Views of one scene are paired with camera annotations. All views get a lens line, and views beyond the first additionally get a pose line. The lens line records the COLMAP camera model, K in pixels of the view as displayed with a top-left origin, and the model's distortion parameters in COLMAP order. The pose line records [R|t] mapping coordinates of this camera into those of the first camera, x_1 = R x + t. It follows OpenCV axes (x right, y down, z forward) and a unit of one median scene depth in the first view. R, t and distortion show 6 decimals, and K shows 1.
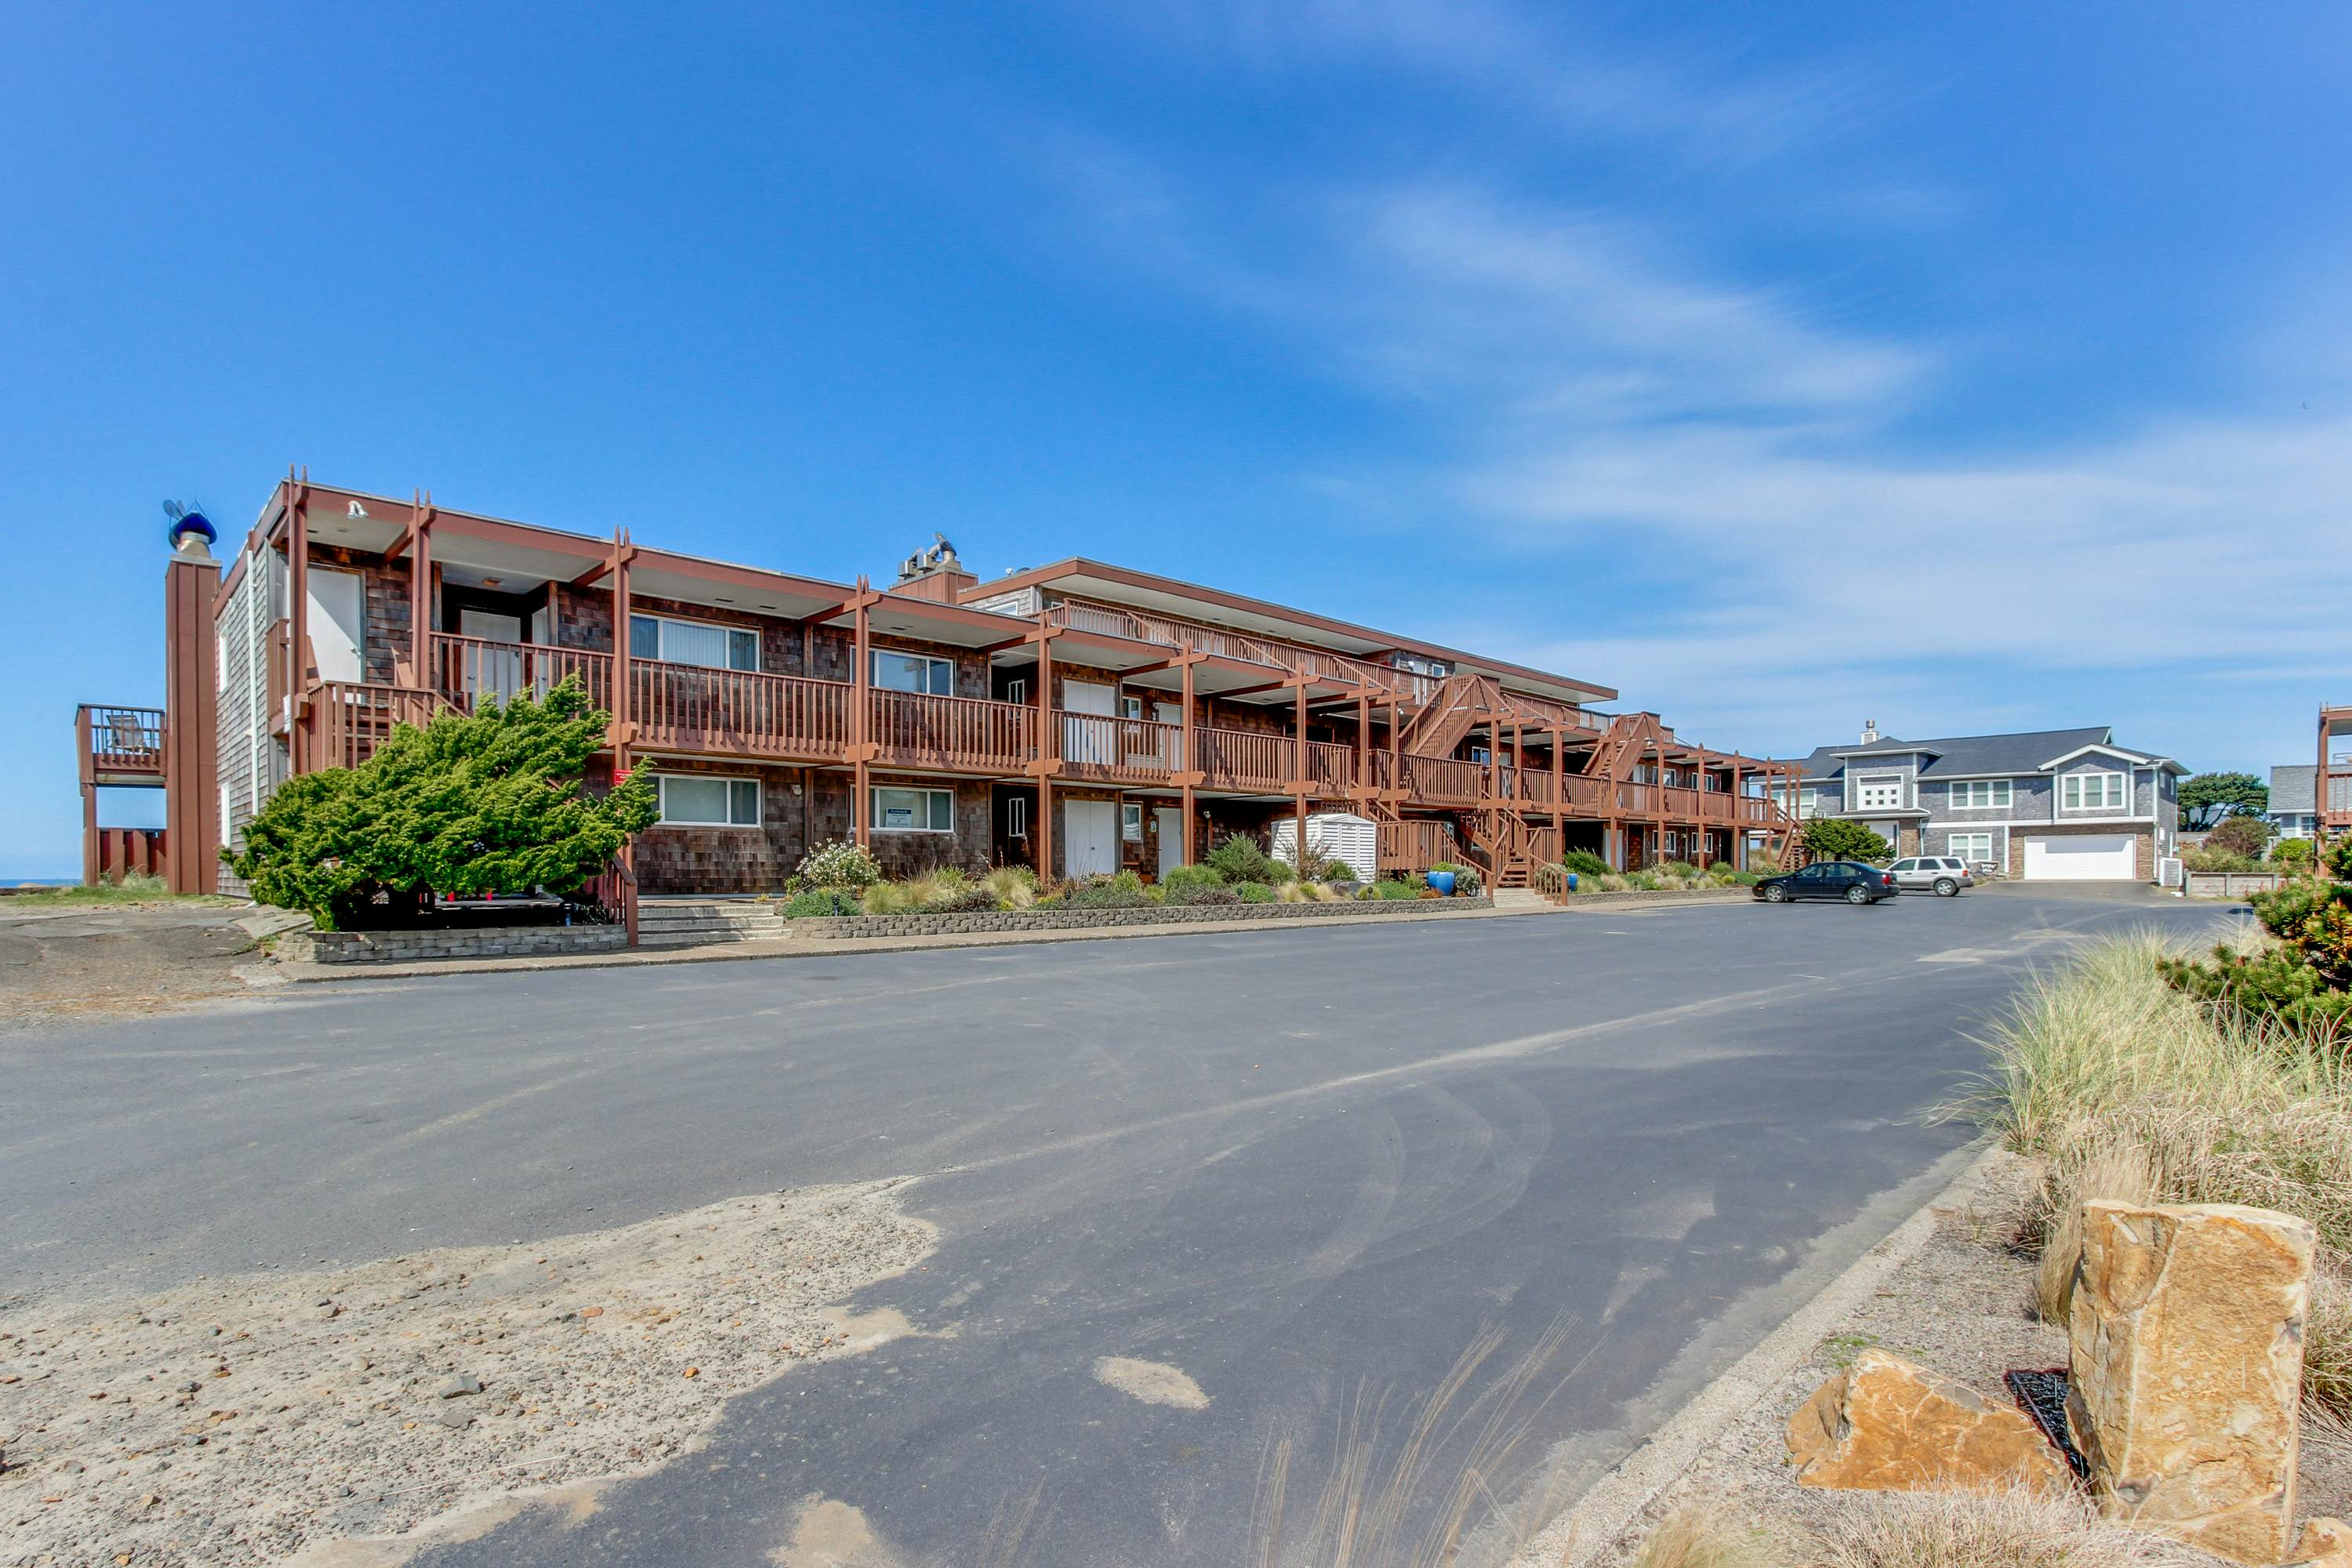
lens RADIAL K [[1535.0, 0, 1176.0], [0, 1535.0, 784.0], [0, 0, 1]] dist [-0.173923, 0.228596]
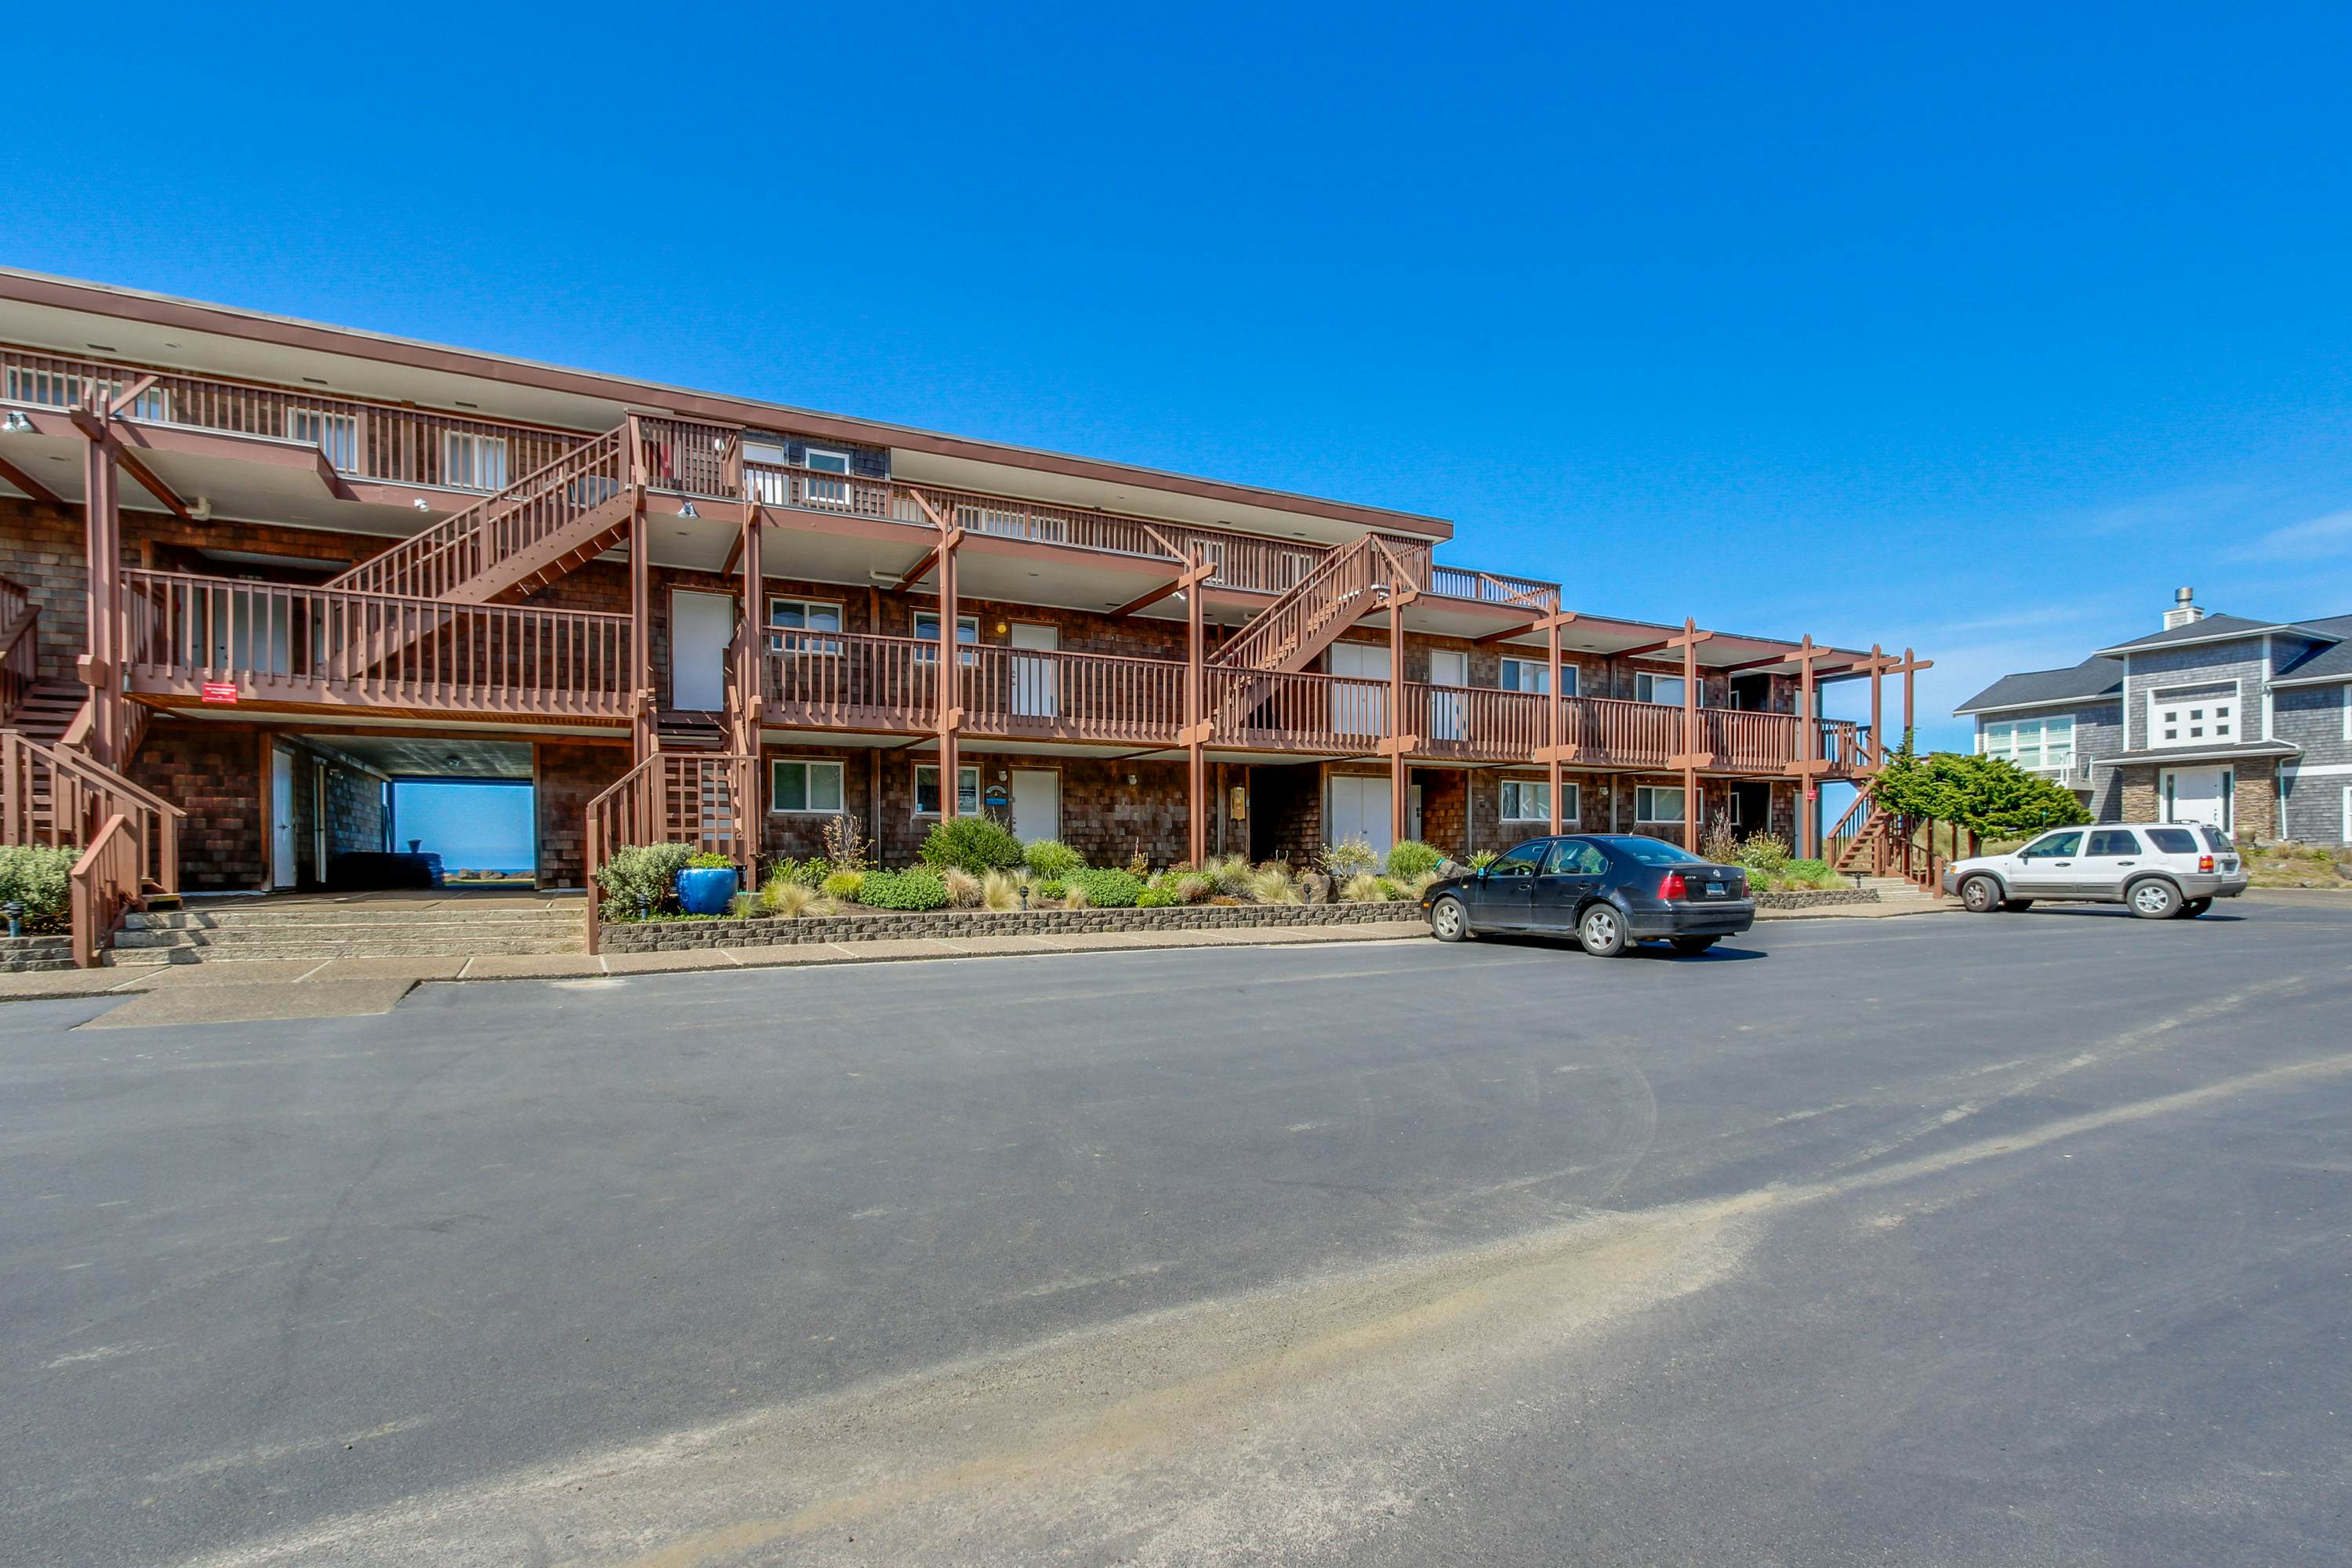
lens RADIAL K [[1535.0, 0, 1176.0], [0, 1535.0, 784.0], [0, 0, 1]] dist [-0.173923, 0.228596]
pose [[0.951850, -0.019079, -0.305968, 0.281096], [0.021548, 0.999757, 0.004694, 0.020566], [0.305804, -0.011061, 0.952030, 0.362988]]
